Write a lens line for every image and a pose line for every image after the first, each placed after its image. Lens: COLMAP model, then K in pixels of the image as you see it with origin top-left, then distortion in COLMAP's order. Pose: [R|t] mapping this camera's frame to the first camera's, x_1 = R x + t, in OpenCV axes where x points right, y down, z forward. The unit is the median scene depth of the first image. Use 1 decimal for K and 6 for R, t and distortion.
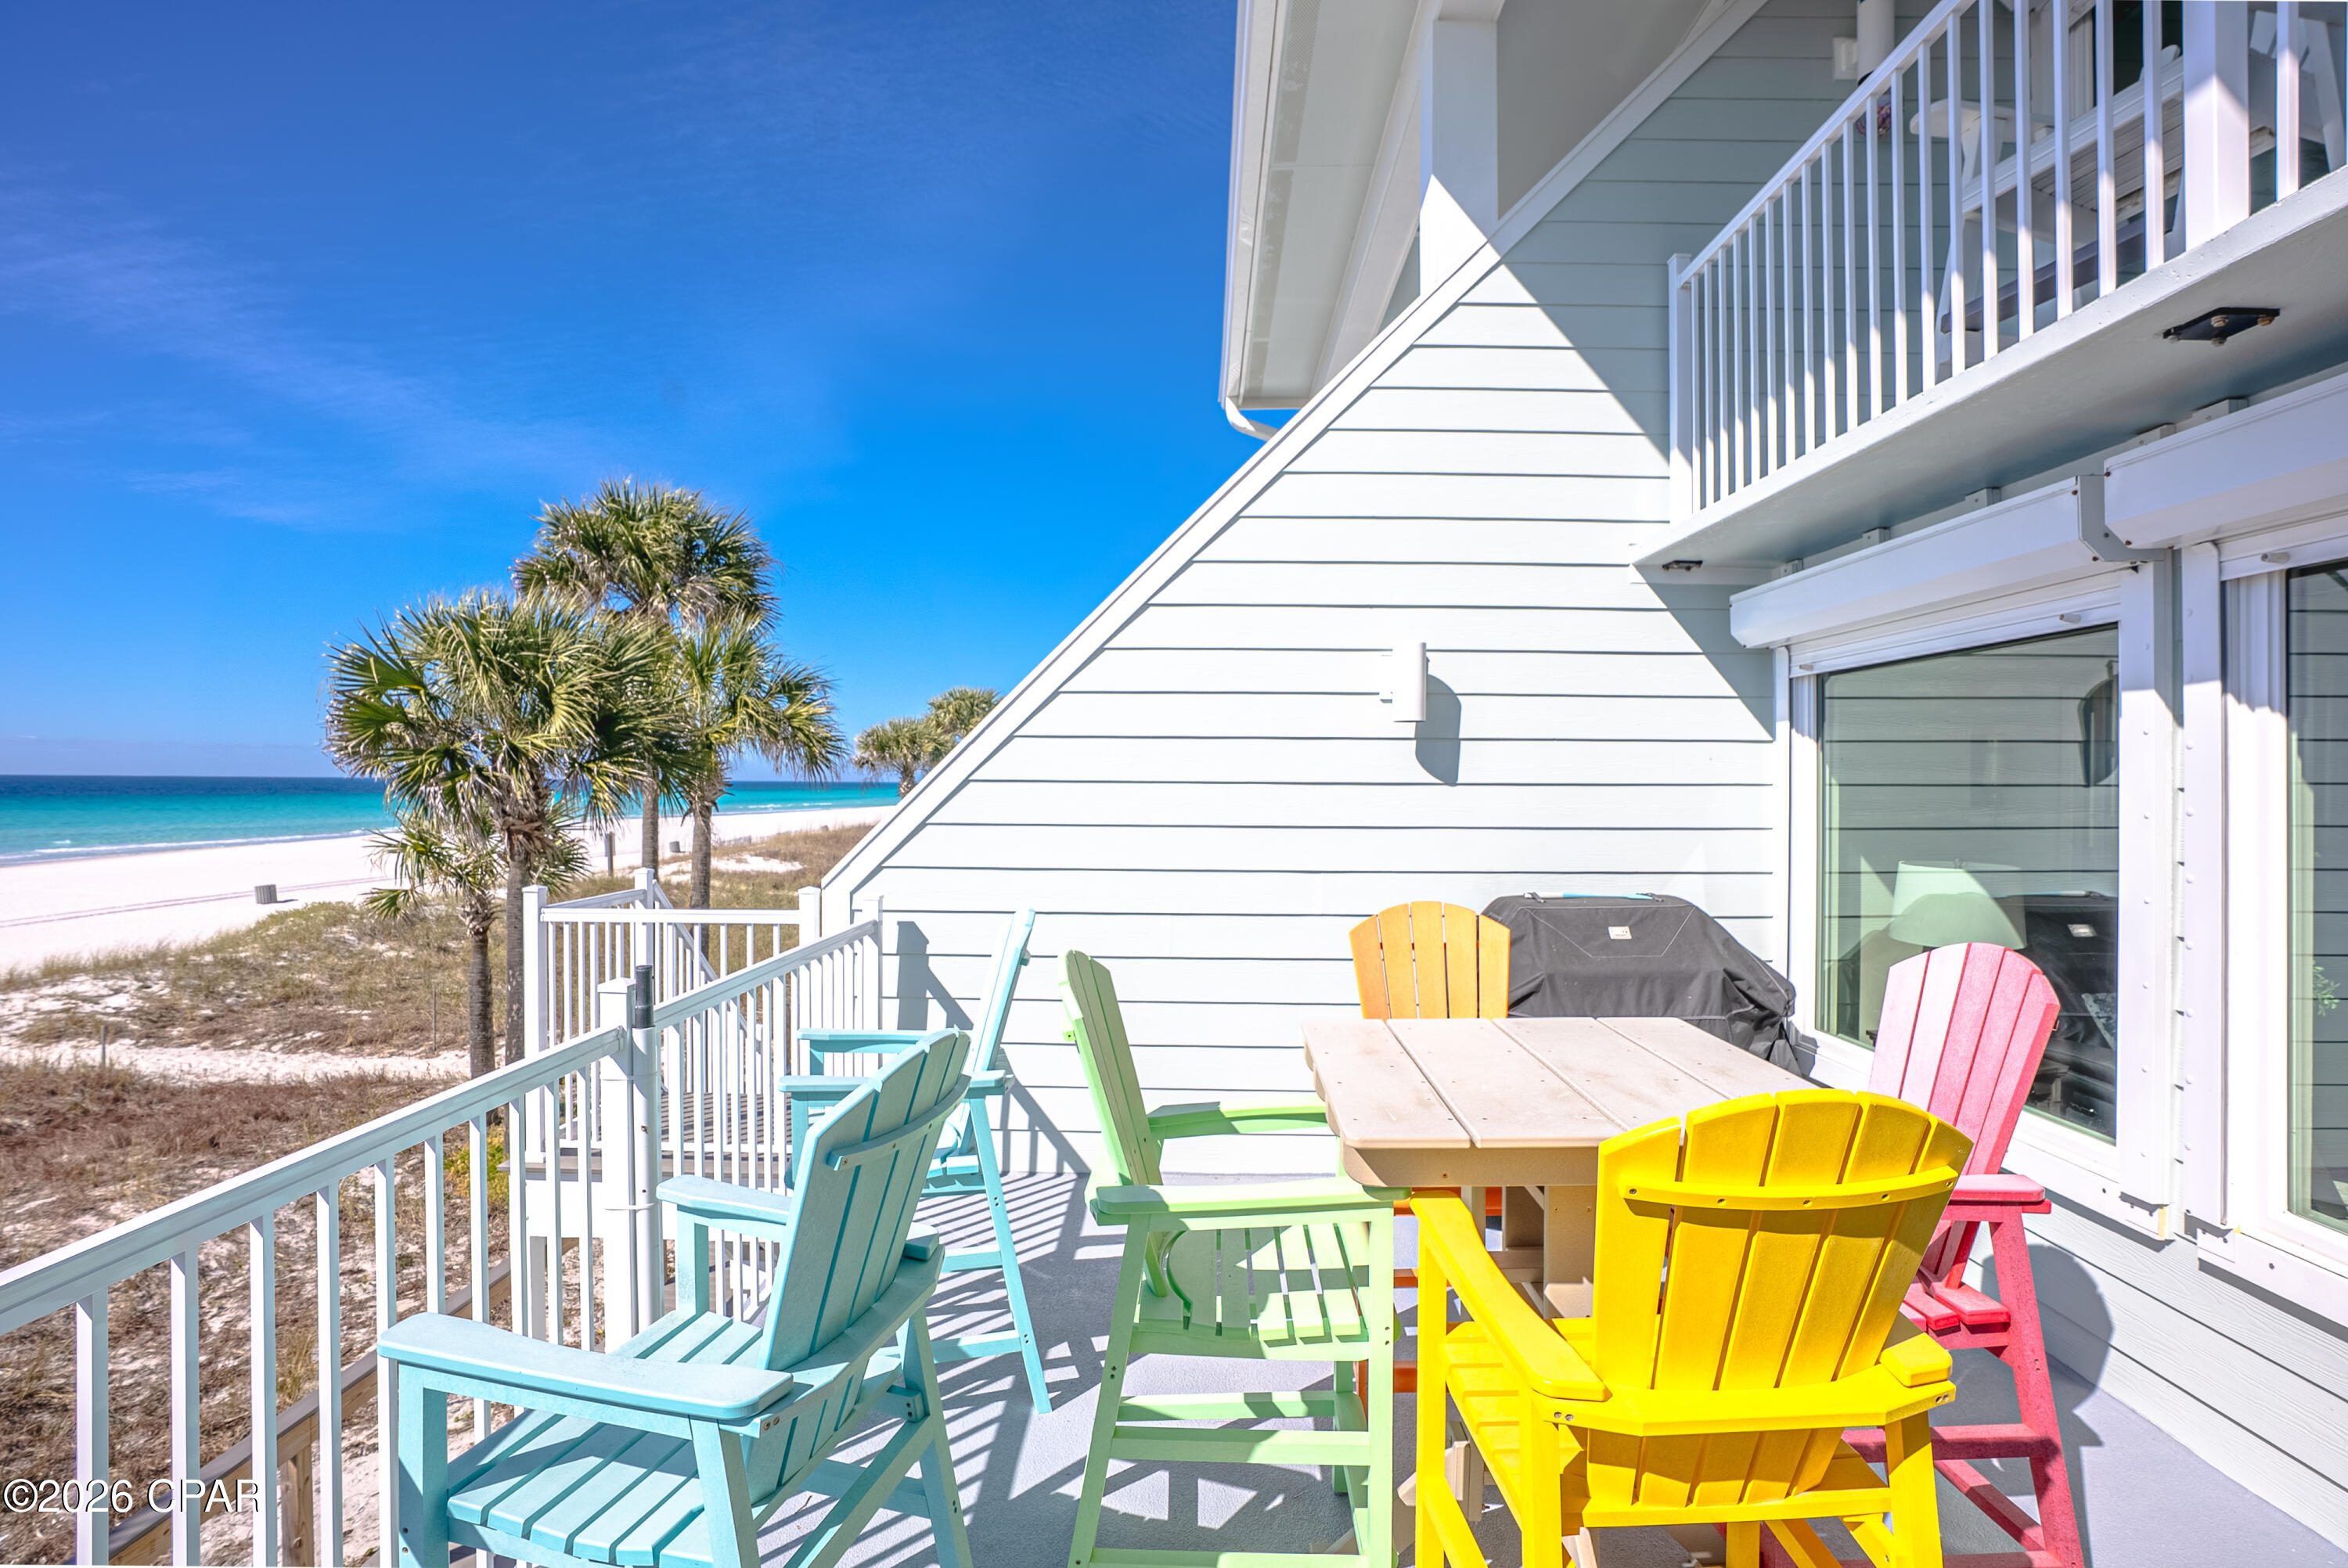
lens RADIAL K [[1106.3, 0, 1191.7], [0, 1106.3, 780.1], [0, 0, 1]] dist [-0.070942, 0.027370]
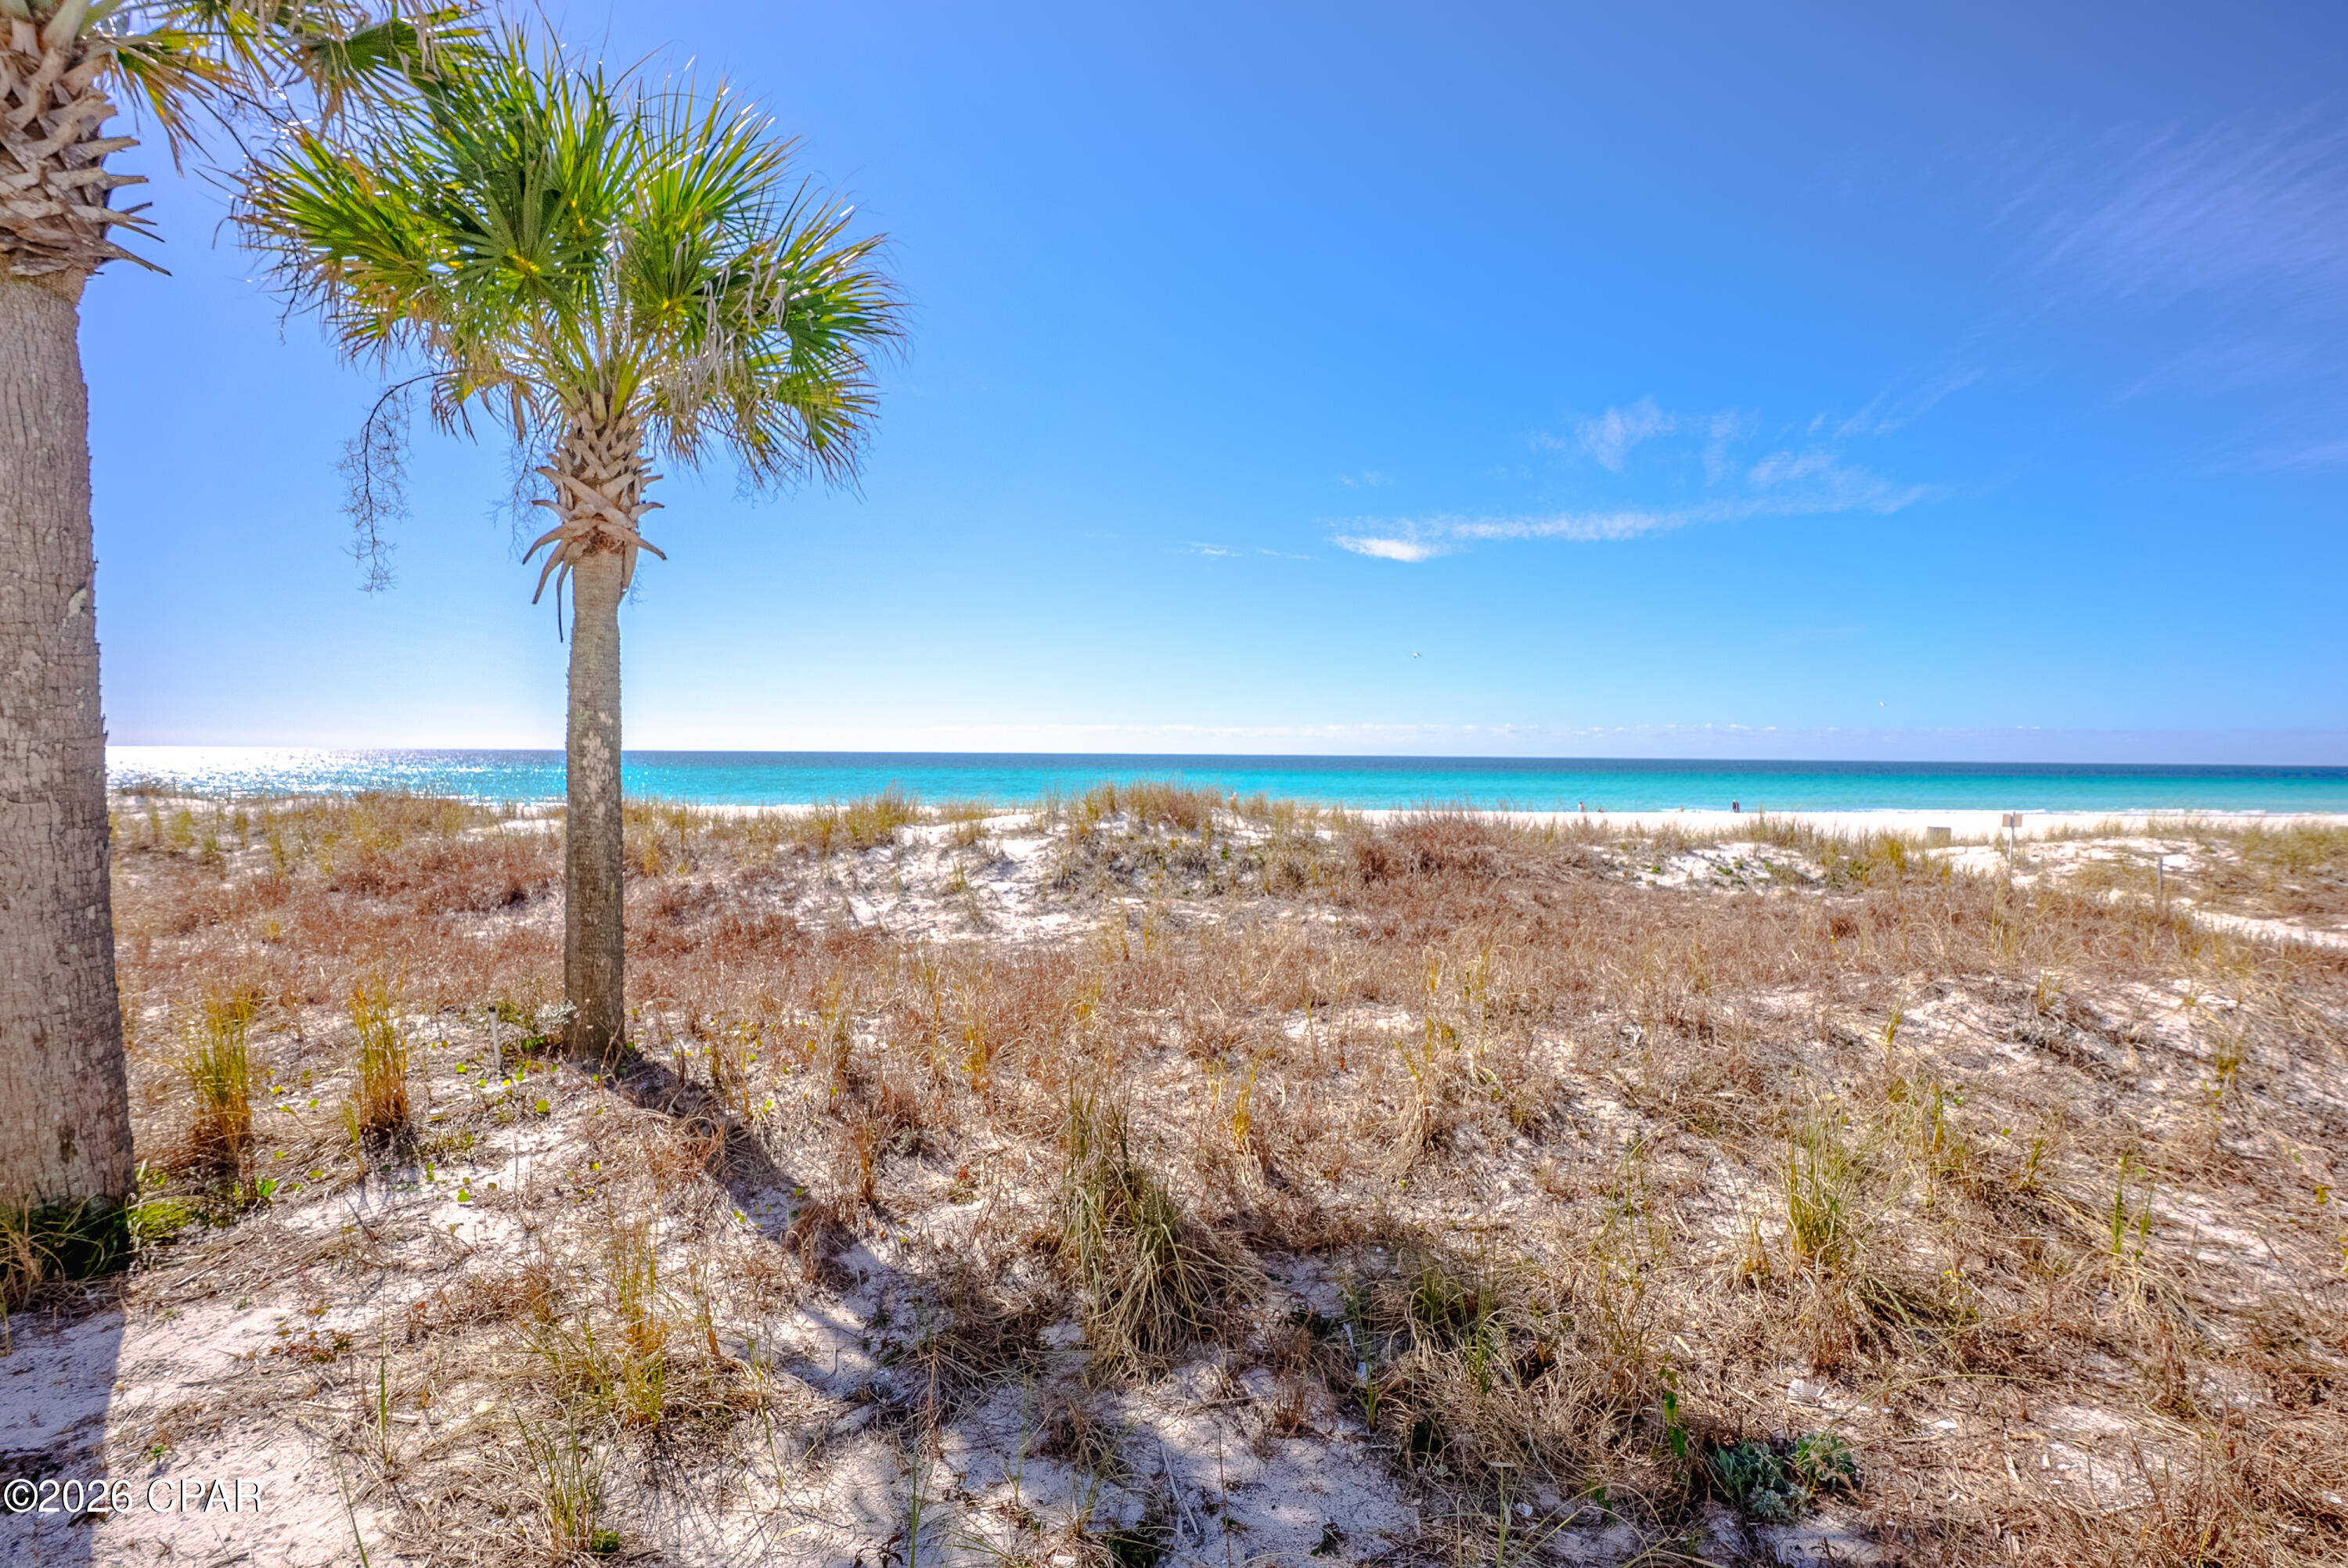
lens RADIAL K [[1094.7, 0, 1174.0], [0, 1094.7, 784.0], [0, 0, 1]] dist [-0.068225, 0.025880]
pose [[0.018621, 0.017100, -0.999680, -0.444648], [-0.007726, 0.999826, 0.016958, 0.282197], [0.999797, 0.007408, 0.018750, 0.425608]]
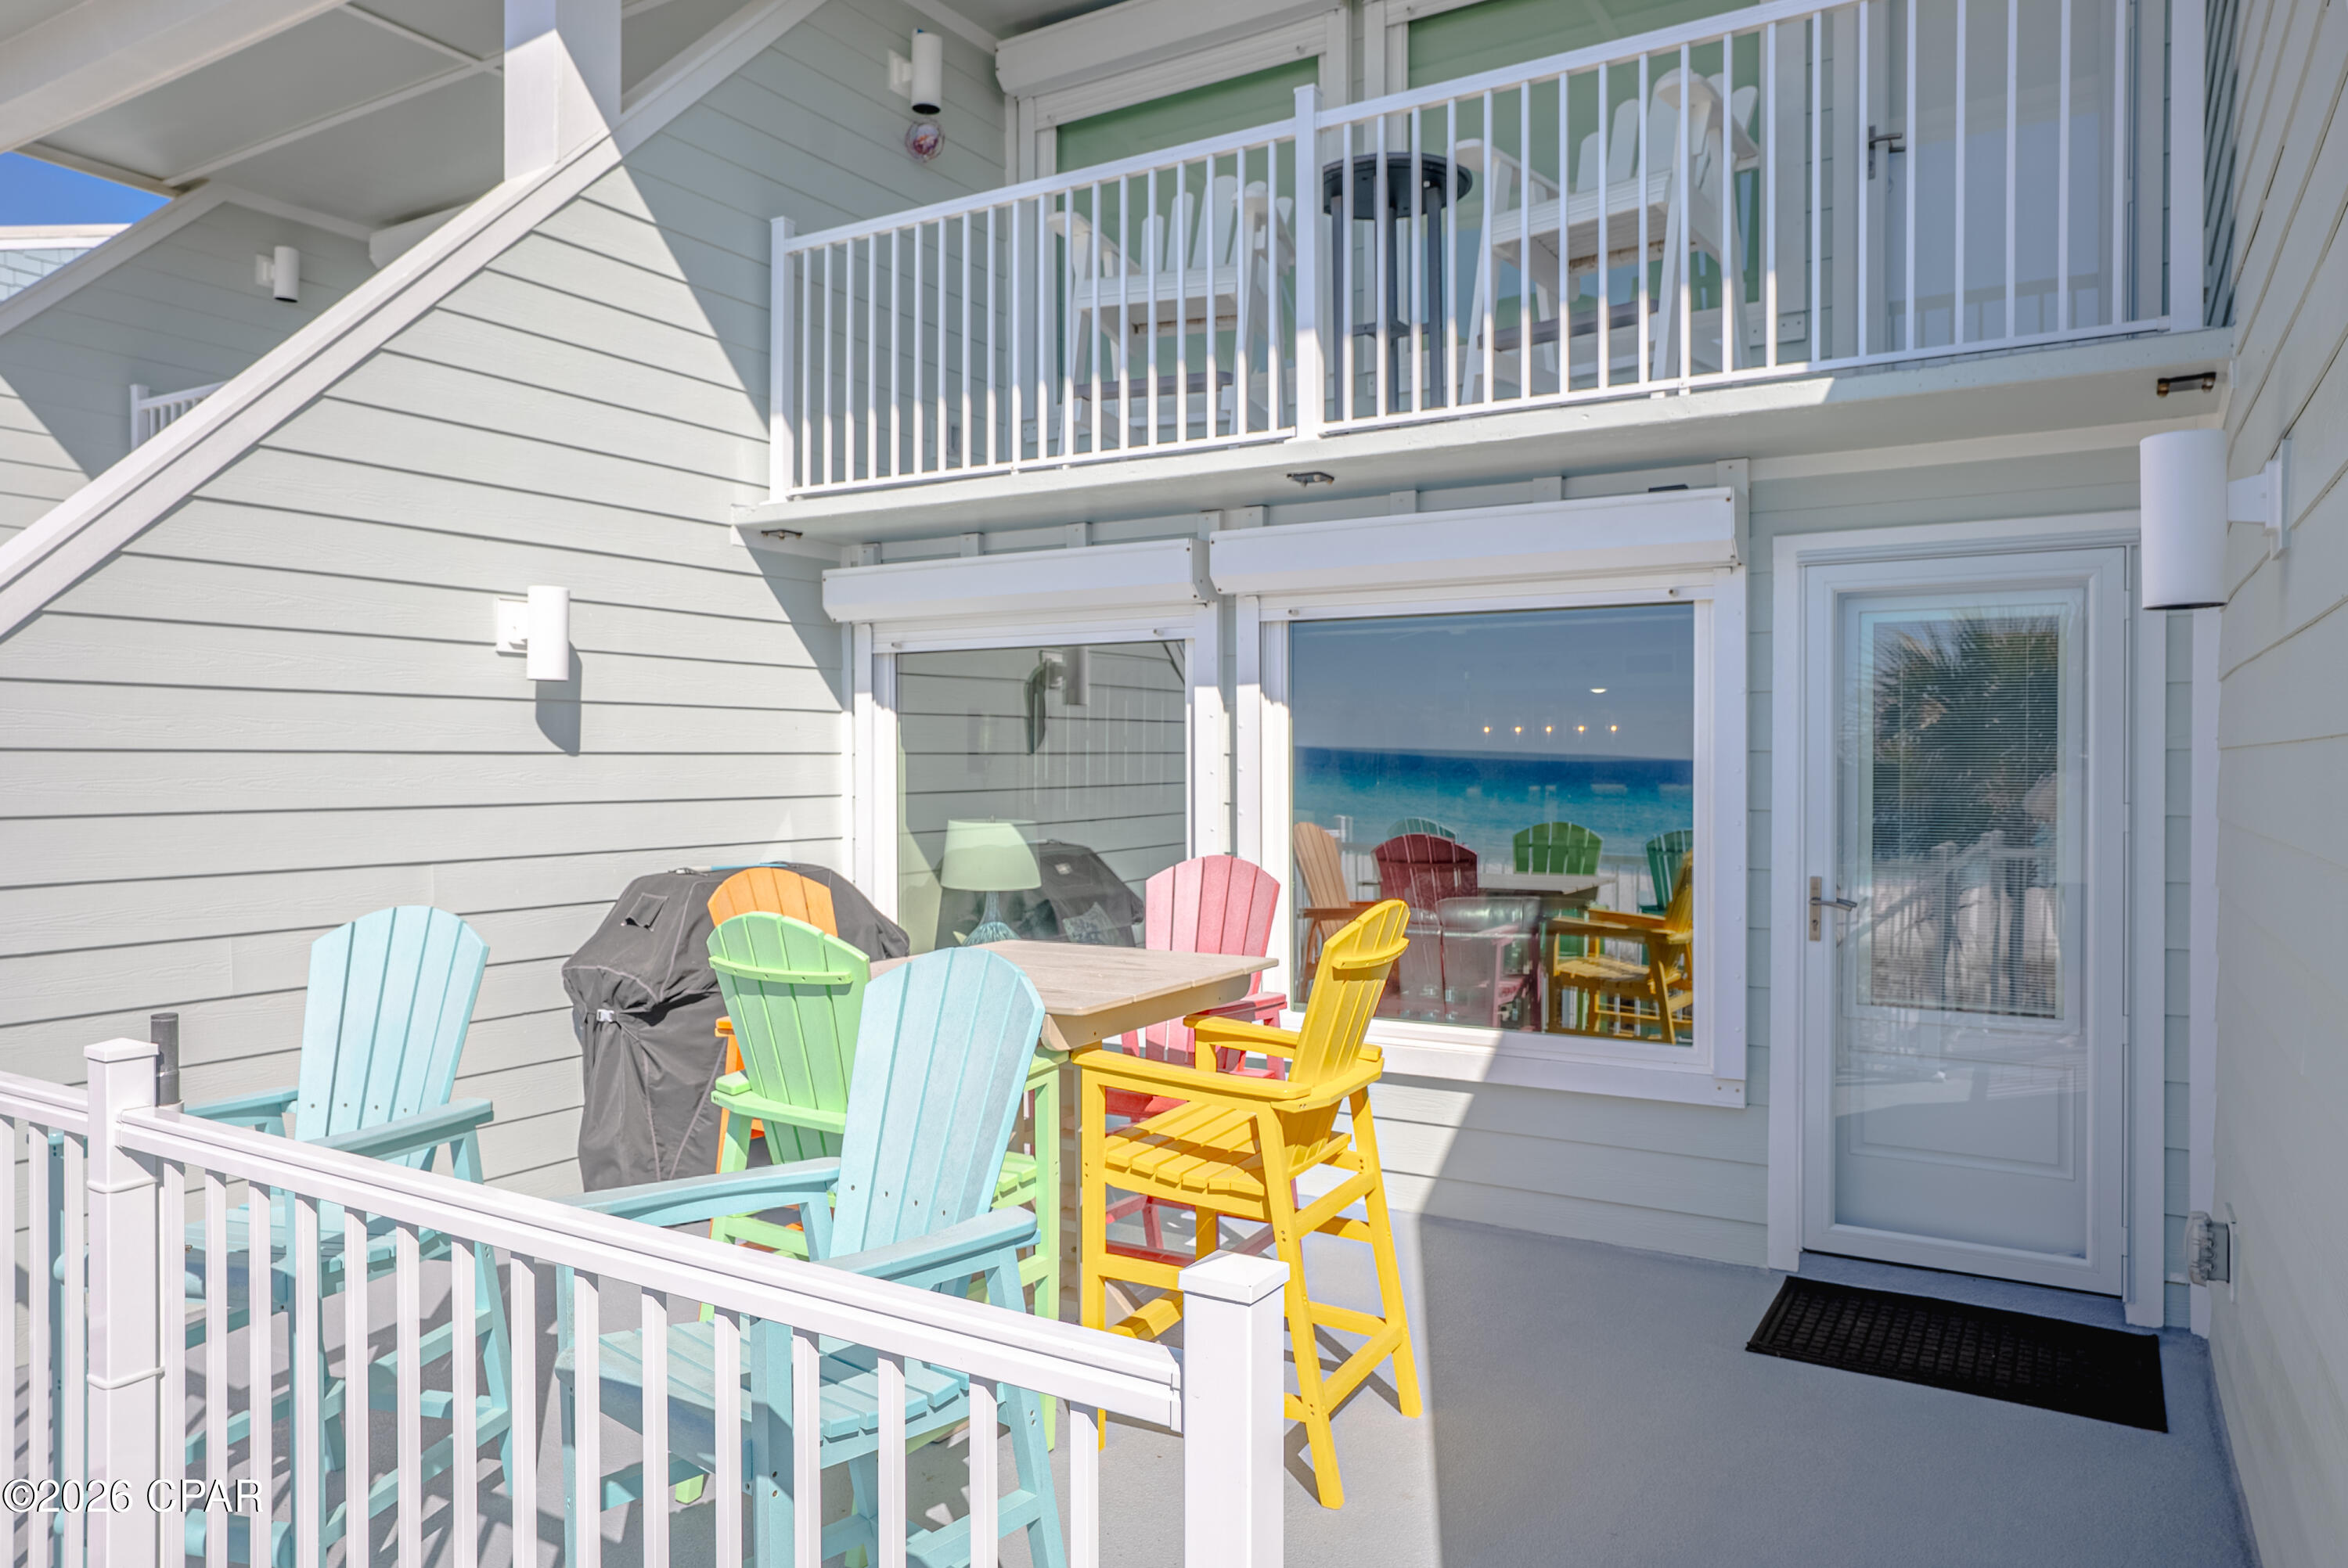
lens RADIAL K [[1504.0, 0, 1174.0], [0, 1504.0, 784.0], [0, 0, 1]] dist [-0.000953, -0.000151]
pose [[0.503528, -0.020861, 0.863727, -0.262083], [0.001991, 0.999734, 0.022985, 0.000655], [-0.863977, -0.009854, 0.503435, -0.004667]]
